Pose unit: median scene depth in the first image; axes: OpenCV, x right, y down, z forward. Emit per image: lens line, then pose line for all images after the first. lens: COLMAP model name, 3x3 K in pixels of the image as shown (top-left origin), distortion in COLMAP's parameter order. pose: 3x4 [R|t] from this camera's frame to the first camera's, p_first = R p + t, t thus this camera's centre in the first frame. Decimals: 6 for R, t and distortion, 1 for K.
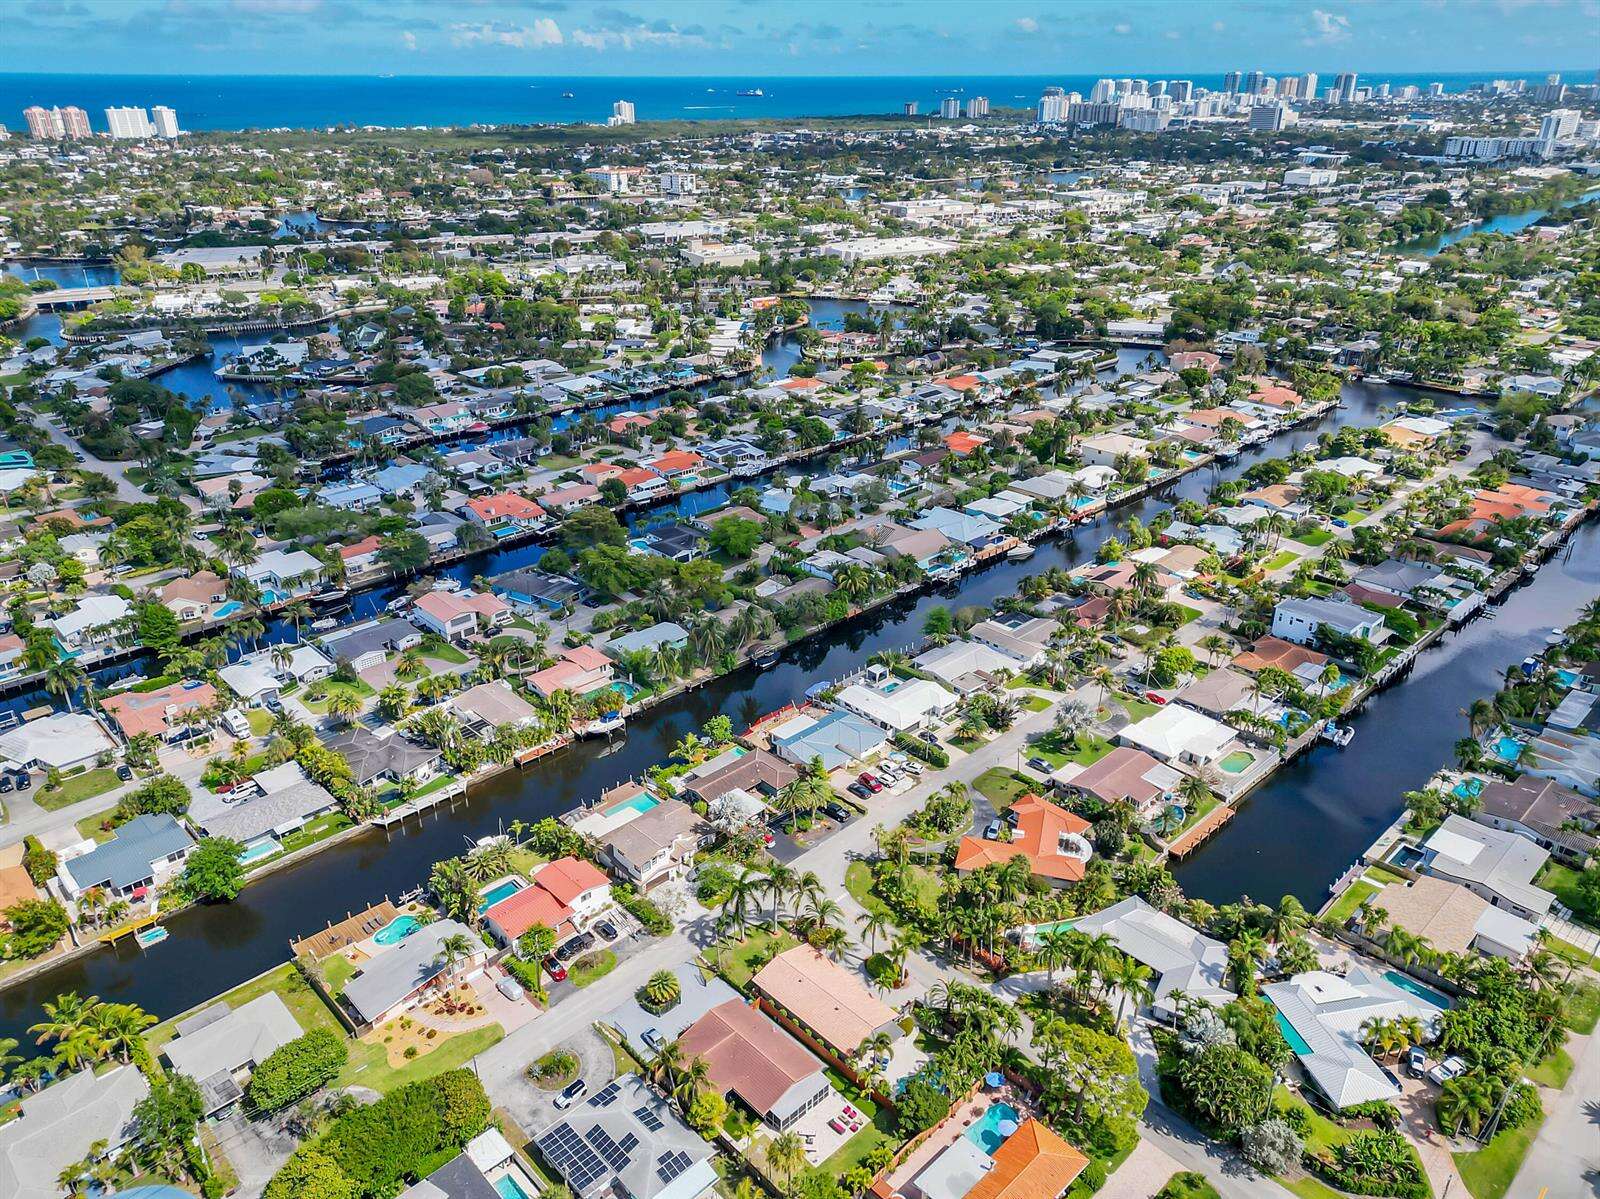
lens RADIAL K [[1140.5, 0, 800.0], [0, 1140.5, 599.5], [0, 0, 1]] dist [0.046767, -0.000893]
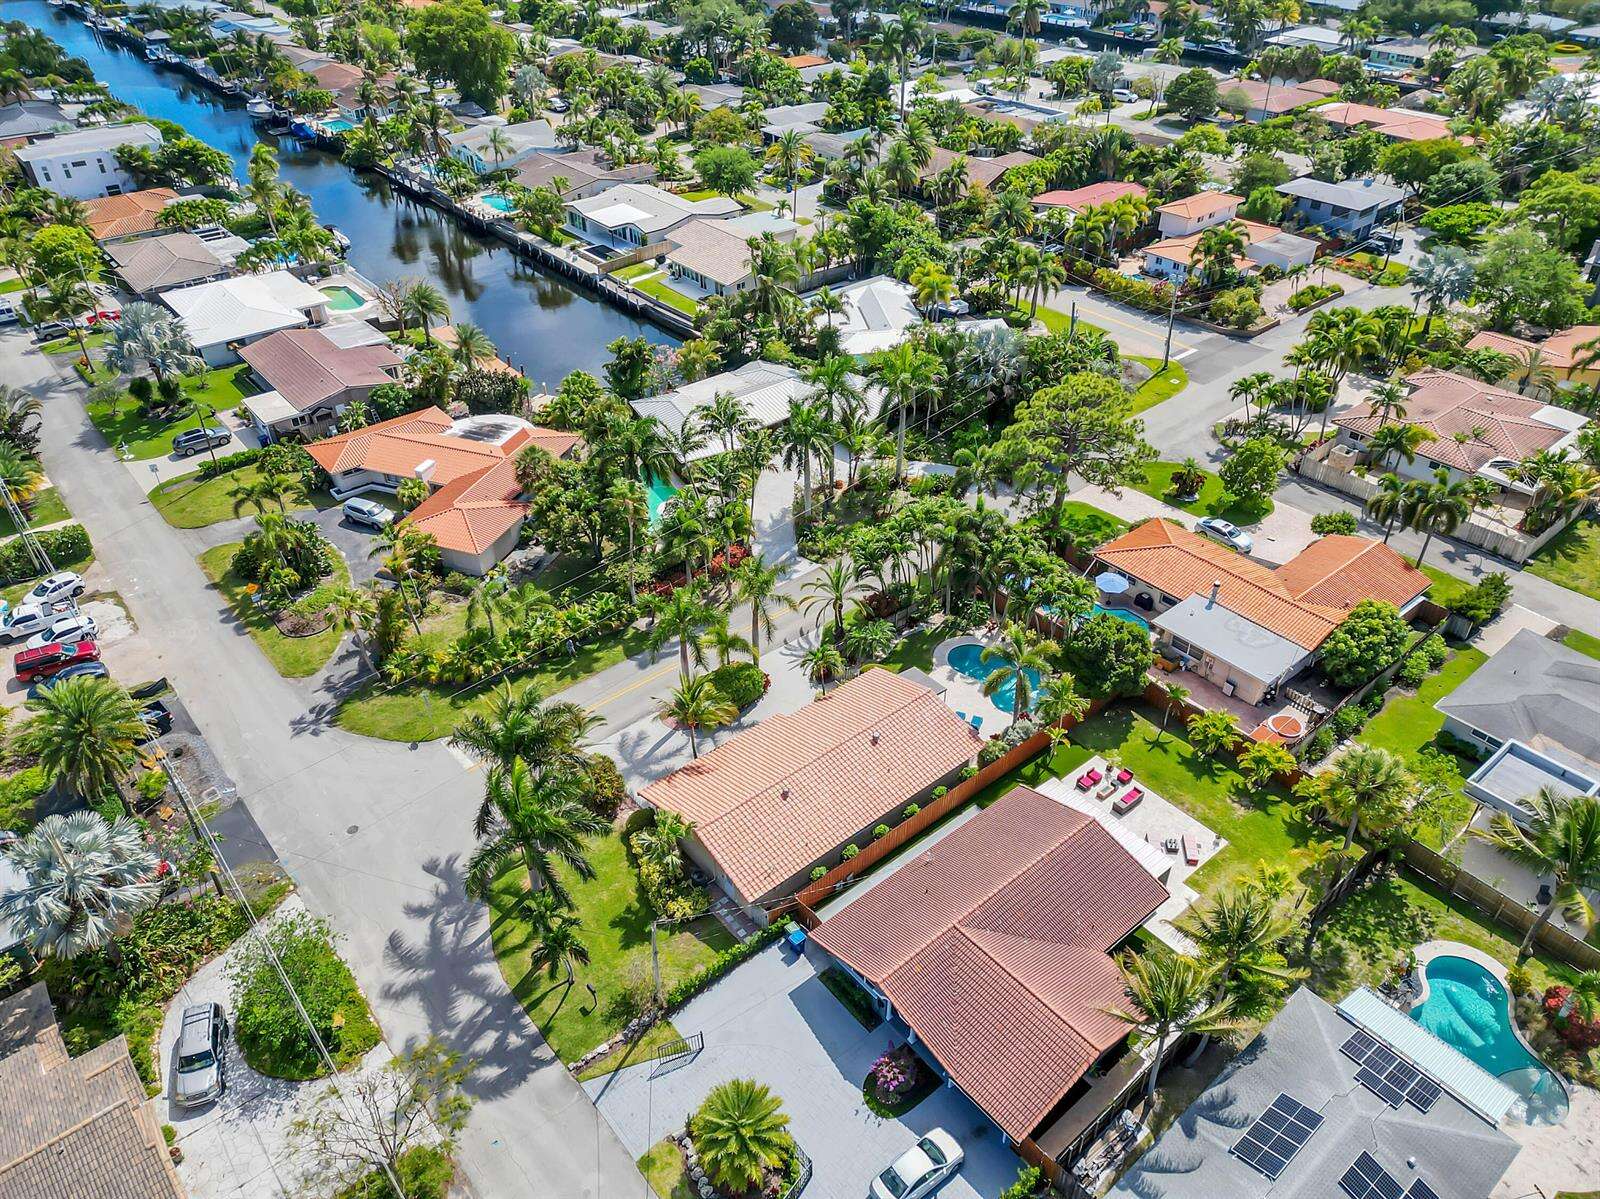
lens RADIAL K [[1140.5, 0, 800.0], [0, 1140.5, 599.5], [0, 0, 1]] dist [0.046767, -0.000893]
pose [[0.077138, -0.589647, 0.803969, -0.268813], [0.405621, 0.755183, 0.514948, 0.052689], [-0.910781, 0.286384, 0.297426, 0.769672]]
